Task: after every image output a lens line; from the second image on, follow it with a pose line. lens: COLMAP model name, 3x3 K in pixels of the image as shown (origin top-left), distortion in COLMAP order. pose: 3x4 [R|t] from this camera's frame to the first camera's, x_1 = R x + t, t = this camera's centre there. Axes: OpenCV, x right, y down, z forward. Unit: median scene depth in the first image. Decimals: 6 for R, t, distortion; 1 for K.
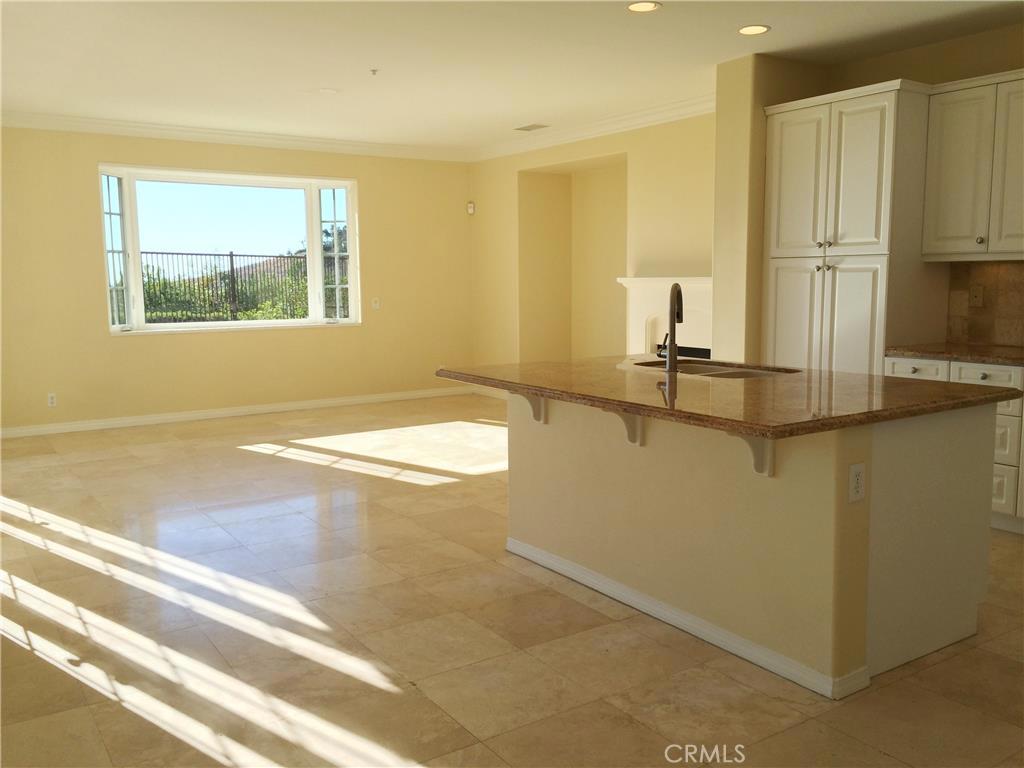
lens RADIAL K [[887.9, 0, 519.0], [0, 887.9, 382.3], [0, 0, 1]] dist [0.026259, -0.003022]
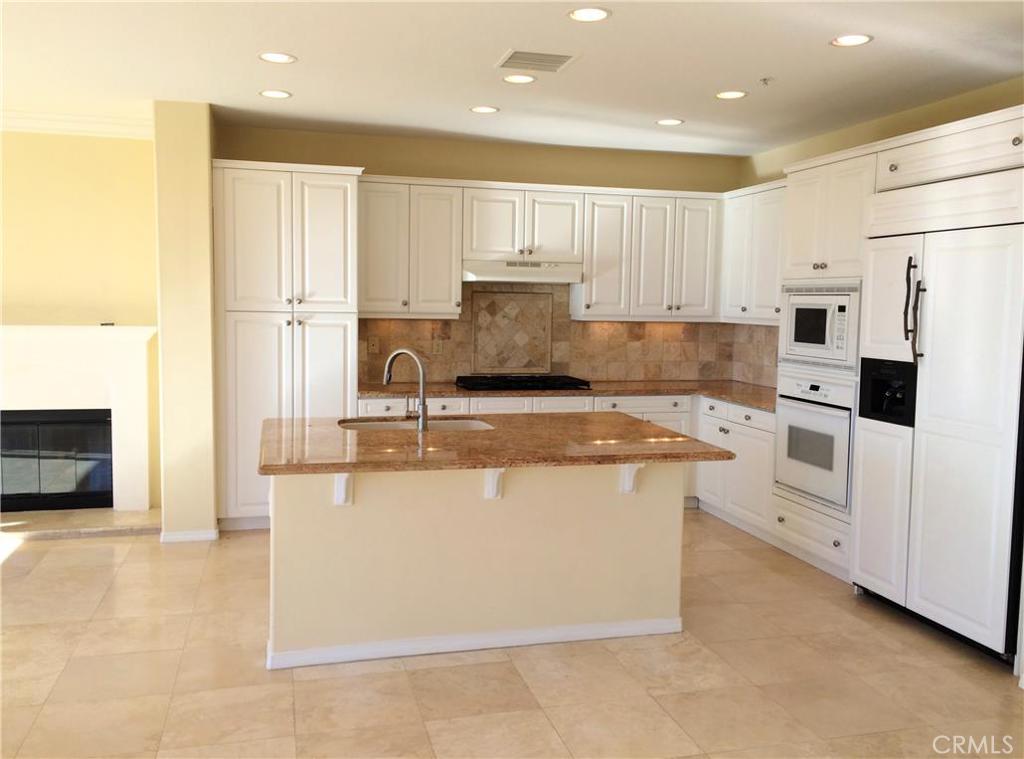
lens RADIAL K [[887.9, 0, 519.0], [0, 887.9, 377.8], [0, 0, 1]] dist [0.026259, -0.003022]
pose [[0.317851, -0.068846, 0.945638, -0.631346], [0.094894, 0.994662, 0.040519, -0.085342], [-0.943380, 0.076856, 0.322688, 0.428507]]
